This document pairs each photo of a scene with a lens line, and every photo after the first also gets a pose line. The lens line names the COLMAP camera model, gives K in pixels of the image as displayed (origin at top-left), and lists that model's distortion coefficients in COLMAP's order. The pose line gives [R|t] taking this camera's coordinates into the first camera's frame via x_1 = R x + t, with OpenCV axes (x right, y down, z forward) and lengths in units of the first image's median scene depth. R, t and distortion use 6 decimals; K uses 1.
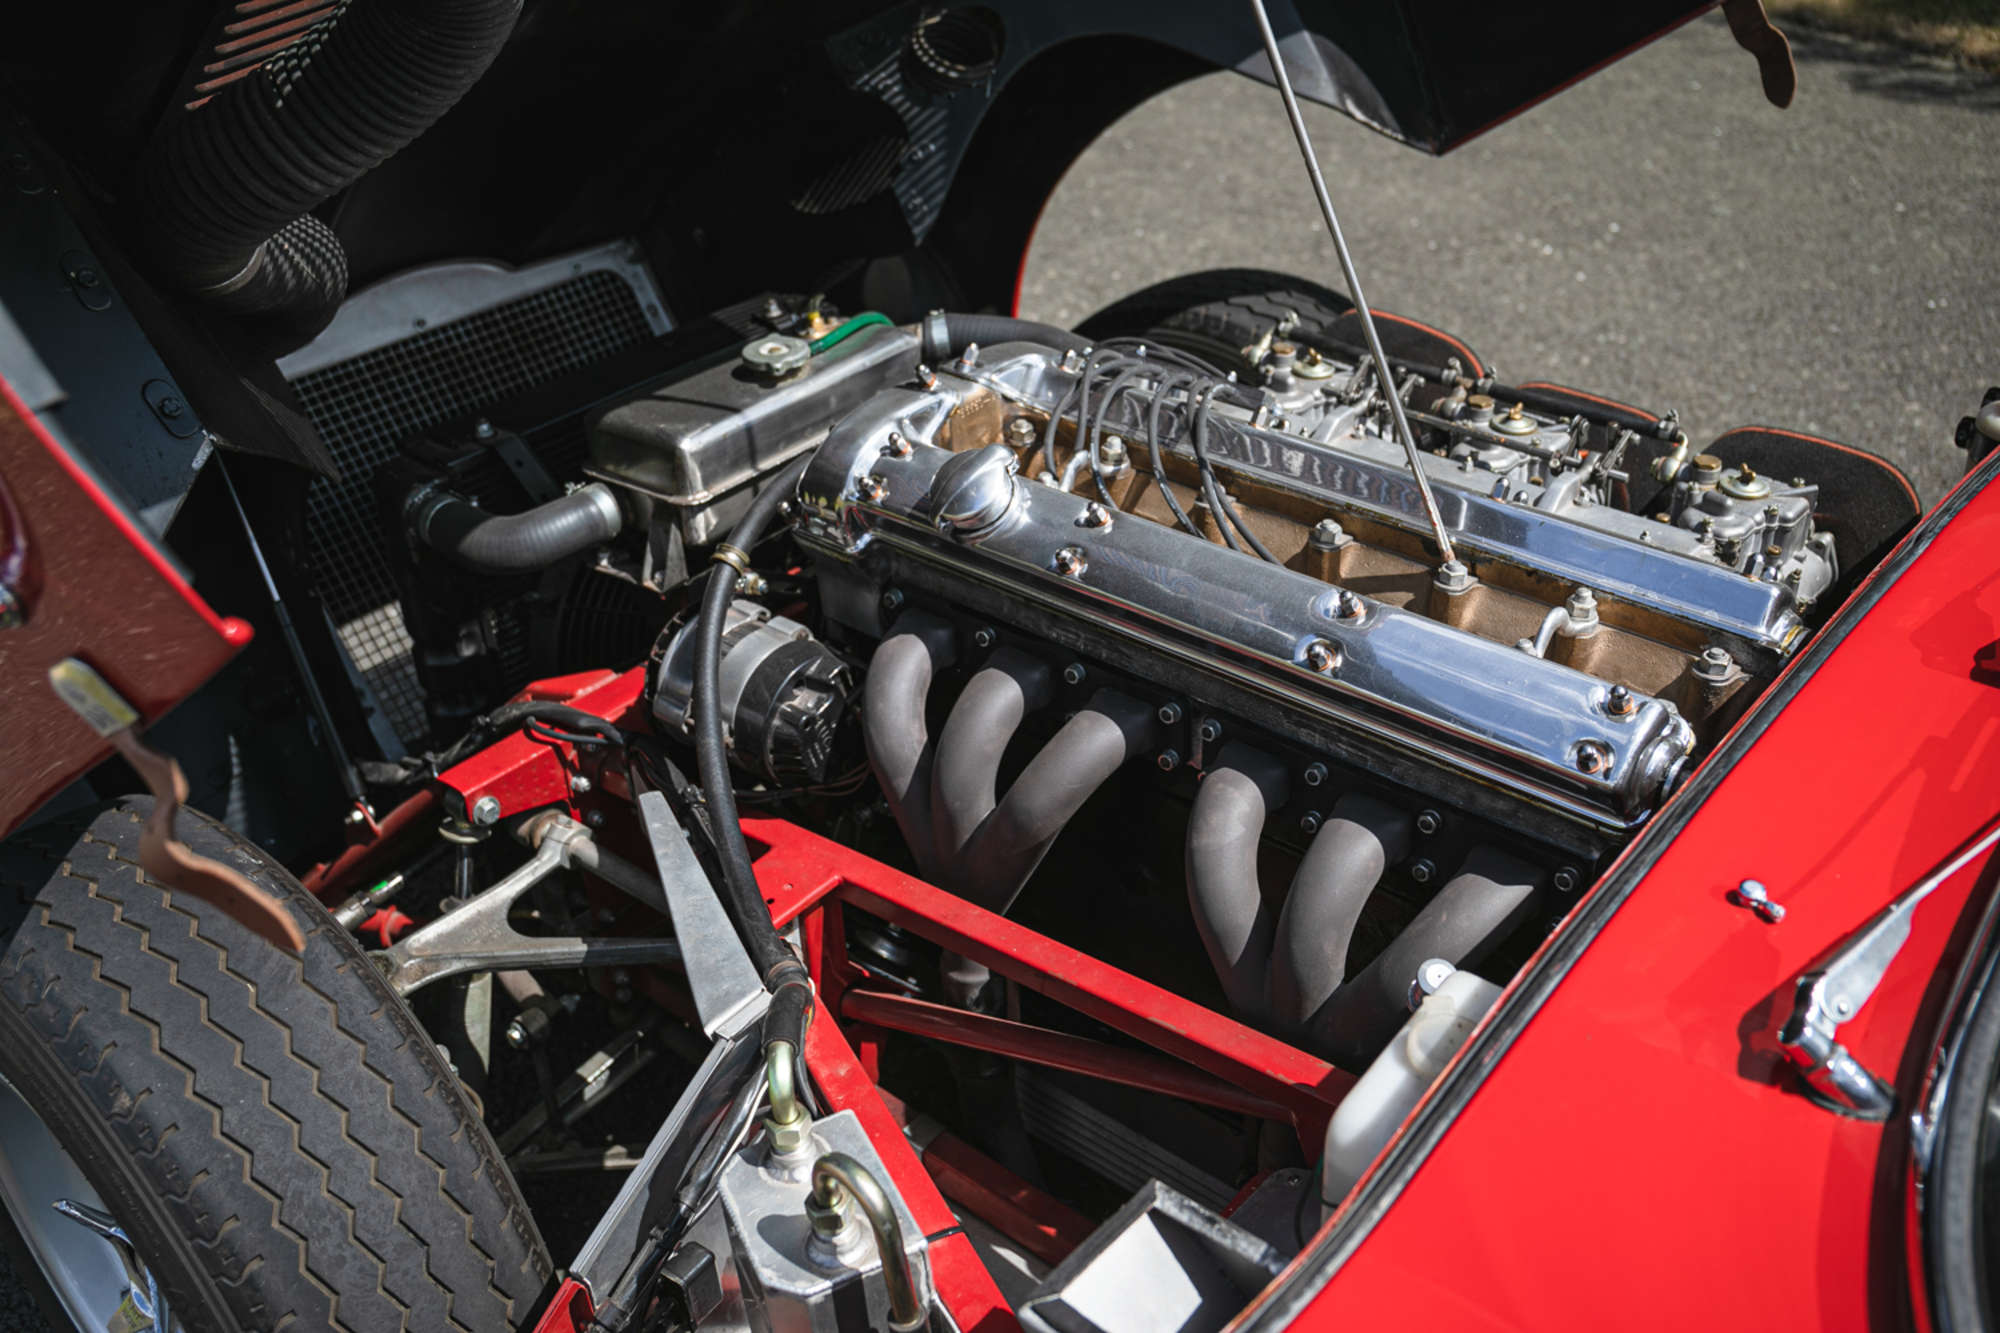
lens RADIAL K [[1993.6, 0, 1000.0], [0, 1993.6, 666.5], [0, 0, 1]] dist [-0.008616, -0.000851]
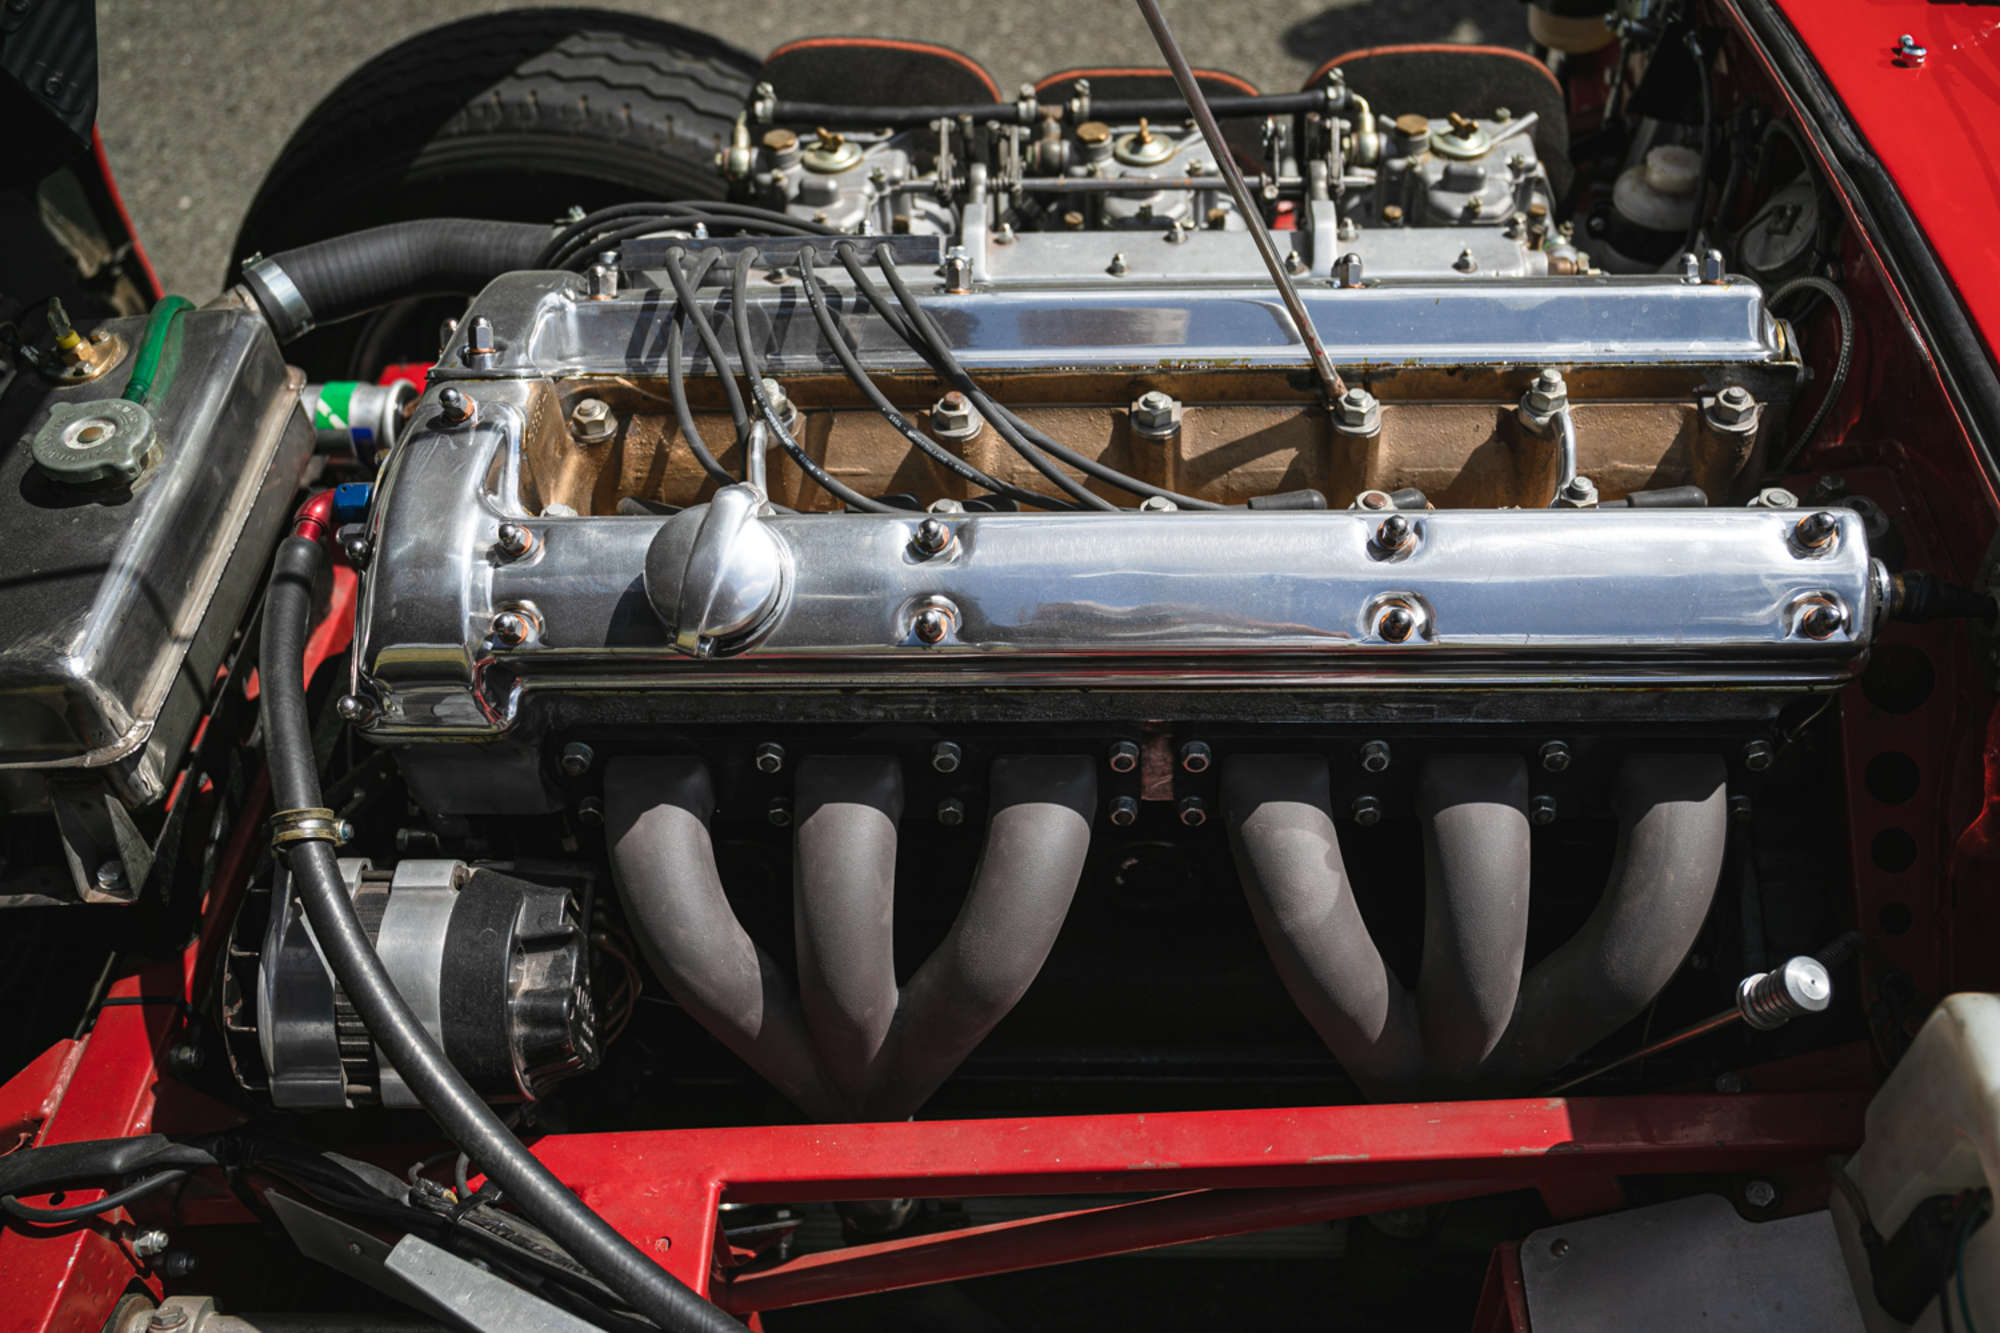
lens RADIAL K [[1993.6, 0, 1000.0], [0, 1993.6, 666.5], [0, 0, 1]] dist [-0.008616, -0.000851]
pose [[0.775992, -0.445460, 0.446545, -0.215588], [0.338740, 0.891531, 0.300712, -0.201298], [-0.532064, -0.082087, 0.842716, 0.399631]]
